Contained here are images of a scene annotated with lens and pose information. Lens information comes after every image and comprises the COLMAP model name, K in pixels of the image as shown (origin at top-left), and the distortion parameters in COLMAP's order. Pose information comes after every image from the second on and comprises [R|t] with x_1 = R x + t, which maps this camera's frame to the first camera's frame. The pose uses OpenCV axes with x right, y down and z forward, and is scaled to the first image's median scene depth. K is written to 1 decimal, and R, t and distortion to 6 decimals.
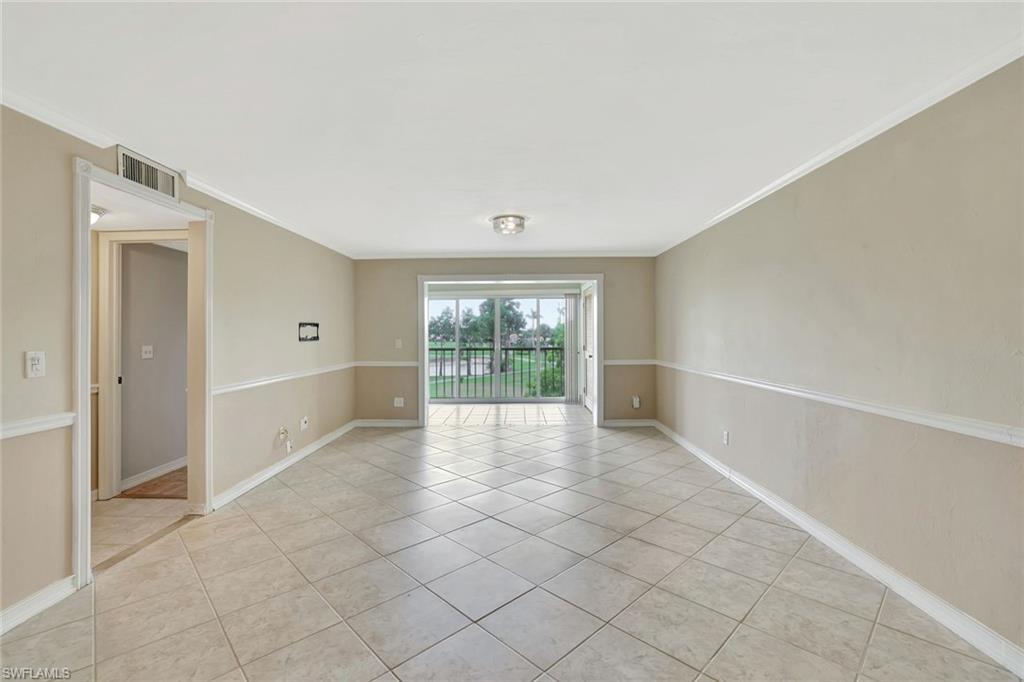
lens RADIAL K [[435.3, 0, 502.8], [0, 435.3, 339.2], [0, 0, 1]] dist [-0.003557, -0.000072]
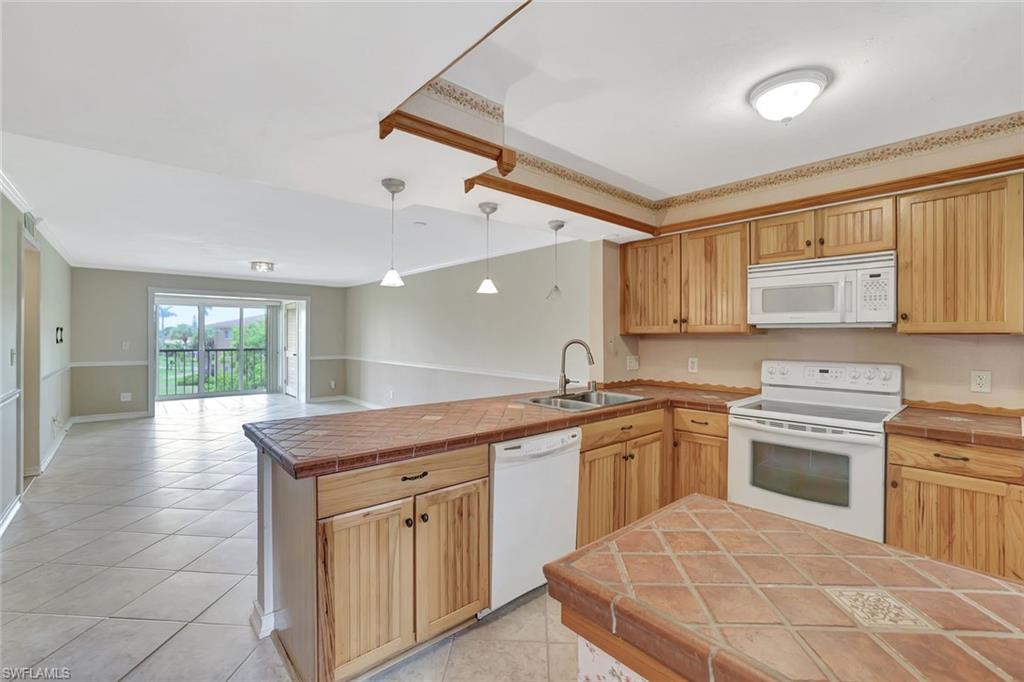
lens RADIAL K [[435.3, 0, 514.3], [0, 435.3, 338.4], [0, 0, 1]] dist [-0.003557, -0.000072]
pose [[0.709227, 0.008077, 0.704934, -0.316441], [-0.003310, 0.999961, -0.008127, -0.002482], [-0.704972, 0.003431, 0.709226, -0.515233]]
